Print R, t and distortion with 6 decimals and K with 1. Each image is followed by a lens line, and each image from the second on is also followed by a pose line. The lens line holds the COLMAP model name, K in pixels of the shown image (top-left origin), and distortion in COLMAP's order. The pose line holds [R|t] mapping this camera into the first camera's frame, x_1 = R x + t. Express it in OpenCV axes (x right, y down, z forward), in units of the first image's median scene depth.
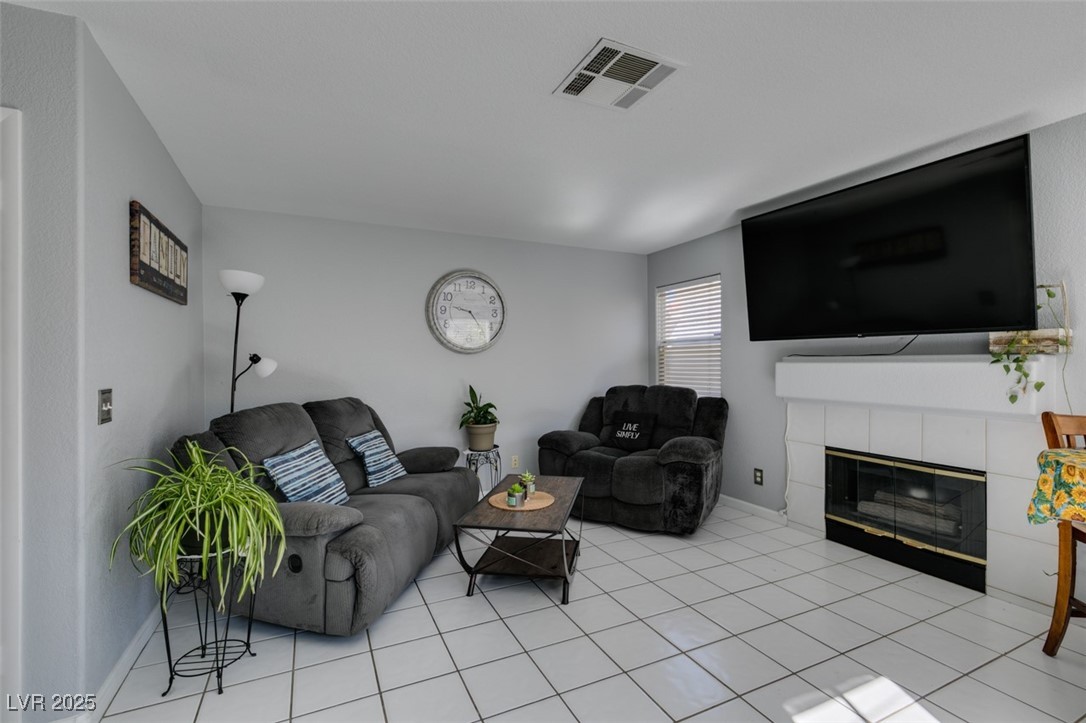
lens RADIAL K [[487.0, 0, 541.7], [0, 487.0, 358.3], [0, 0, 1]] dist [0.005757, -0.002010]
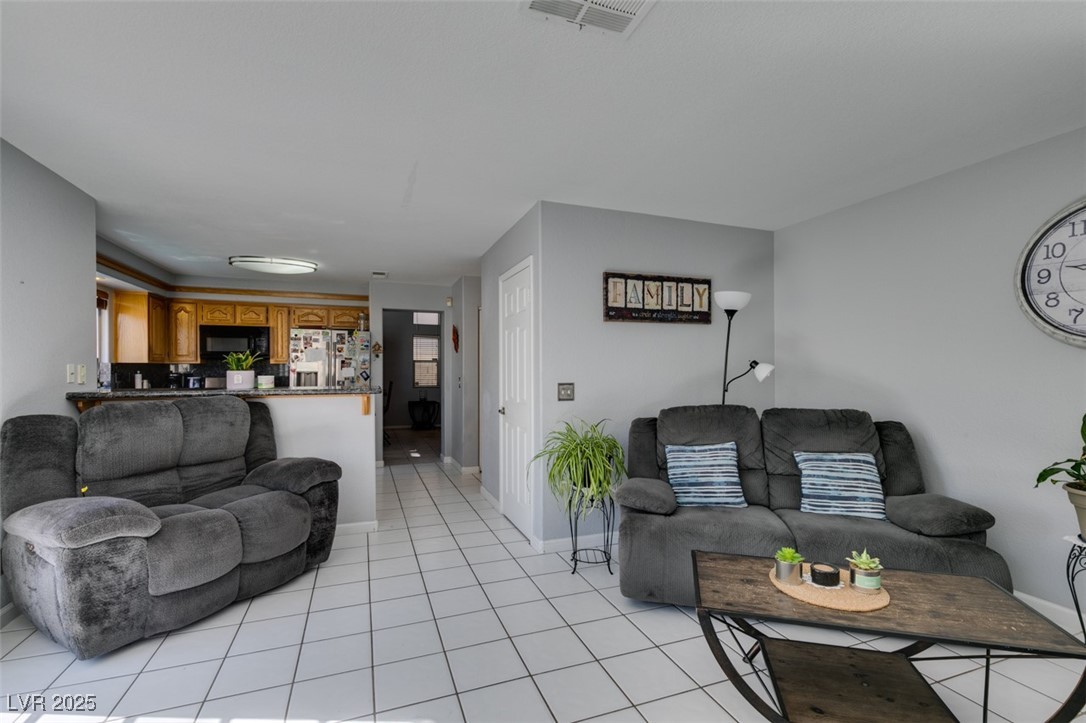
lens RADIAL K [[487.0, 0, 539.3], [0, 487.0, 365.6], [0, 0, 1]] dist [0.005757, -0.002010]
pose [[-0.087800, -0.003053, -0.996133, 0.544513], [0.010091, 0.999941, -0.003954, 0.002232], [0.996087, -0.010399, -0.087764, 0.591617]]
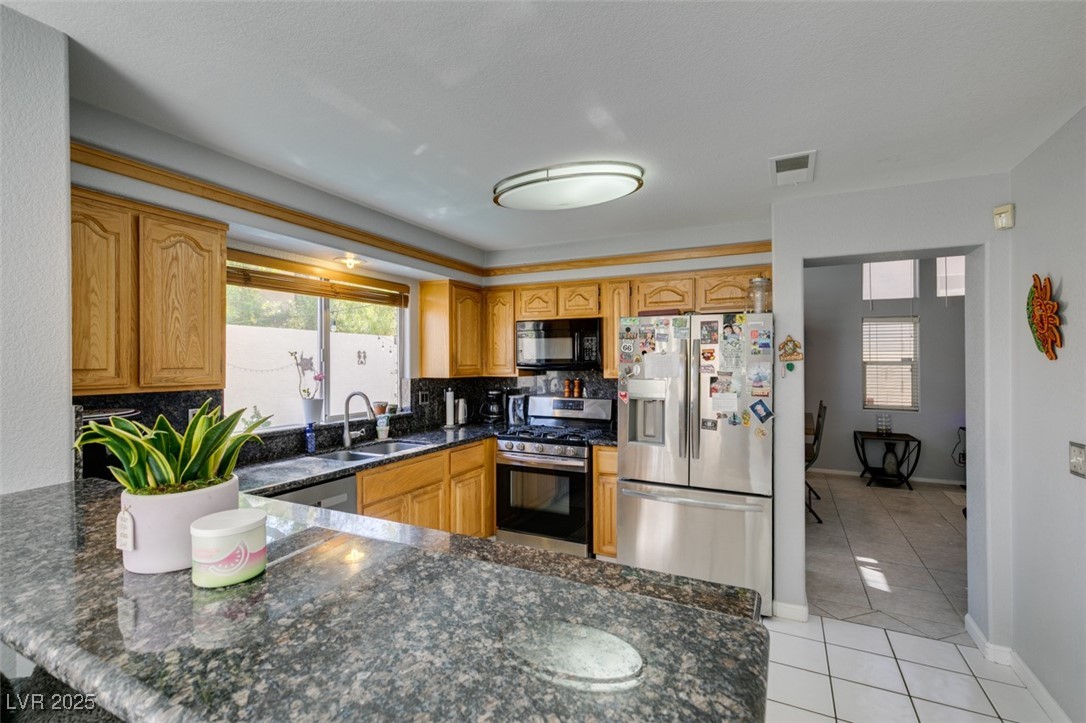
lens RADIAL K [[487.0, 0, 542.9], [0, 487.0, 358.5], [0, 0, 1]] dist [0.005757, -0.002010]
pose [[-0.781868, 0.002533, -0.623439, -0.439409], [0.011558, 0.999879, -0.010432, -0.060530], [0.623337, -0.015362, -0.781803, 0.185986]]
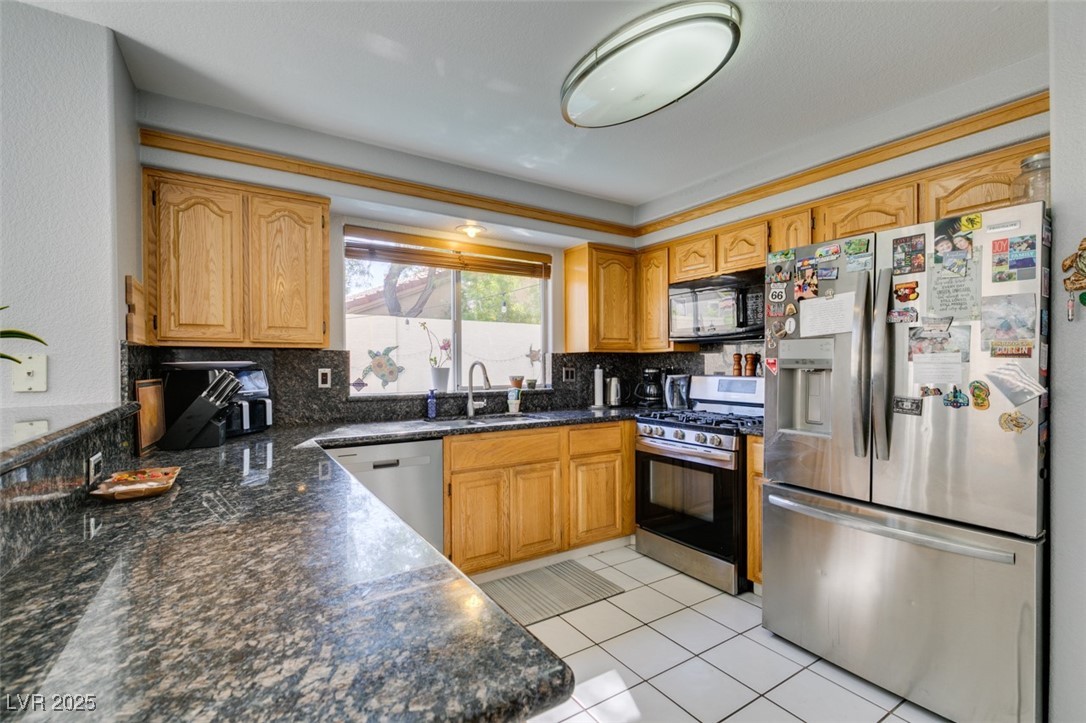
lens RADIAL K [[487.0, 0, 542.5], [0, 487.0, 365.0], [0, 0, 1]] dist [0.005757, -0.002010]
pose [[-0.990703, 0.010931, -0.135601, -0.755338], [0.011996, 0.999903, -0.007039, 0.007586], [0.135511, -0.008601, -0.990738, 0.161704]]
